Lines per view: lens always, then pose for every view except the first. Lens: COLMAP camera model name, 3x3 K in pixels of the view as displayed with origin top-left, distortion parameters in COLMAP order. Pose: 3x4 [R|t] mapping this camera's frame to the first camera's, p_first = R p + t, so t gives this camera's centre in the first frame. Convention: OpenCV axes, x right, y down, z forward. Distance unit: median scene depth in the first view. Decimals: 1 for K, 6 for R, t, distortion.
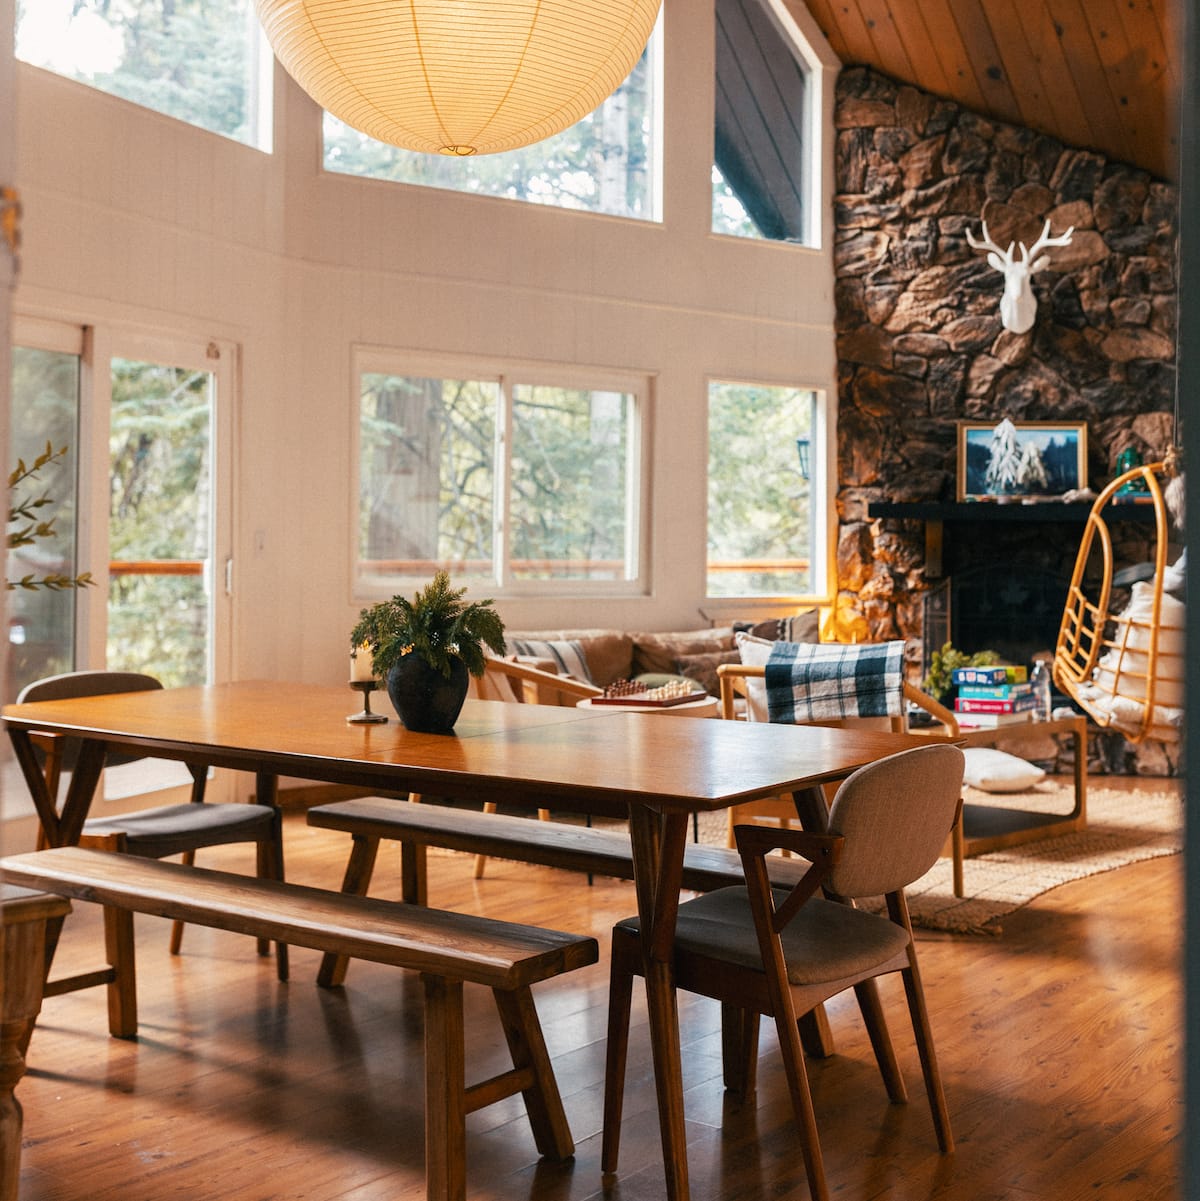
lens RADIAL K [[2285.2, 0, 600.0], [0, 2285.2, 600.5], [0, 0, 1]] dist [0.025785, -0.010757]
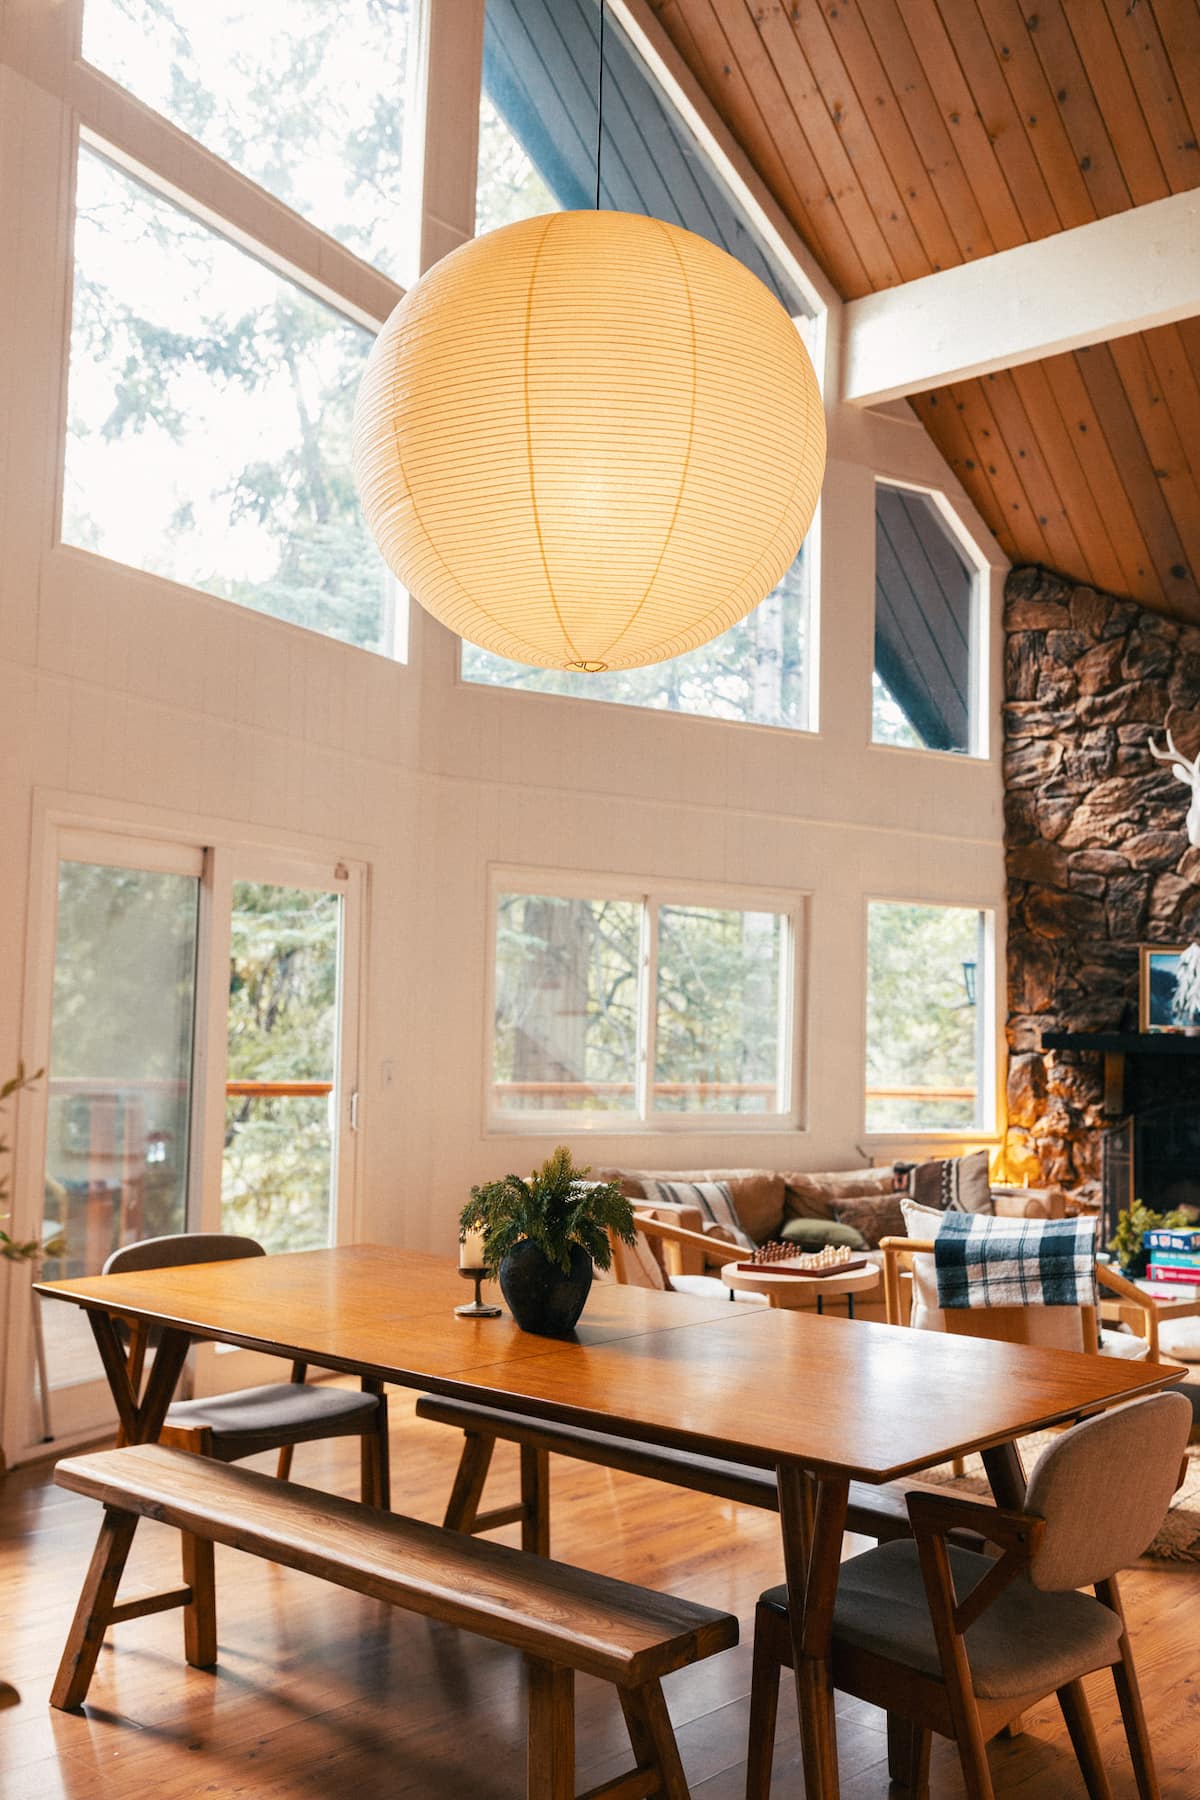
lens RADIAL K [[1772.4, 0, 600.0], [0, 1772.4, 900.0], [0, 0, 1]] dist [0.008759, -0.006514]
pose [[0.995611, 0.005099, -0.093448, 0.006186], [-0.009152, 0.999033, -0.043001, -0.063836], [0.093139, 0.043668, 0.994695, 0.266798]]
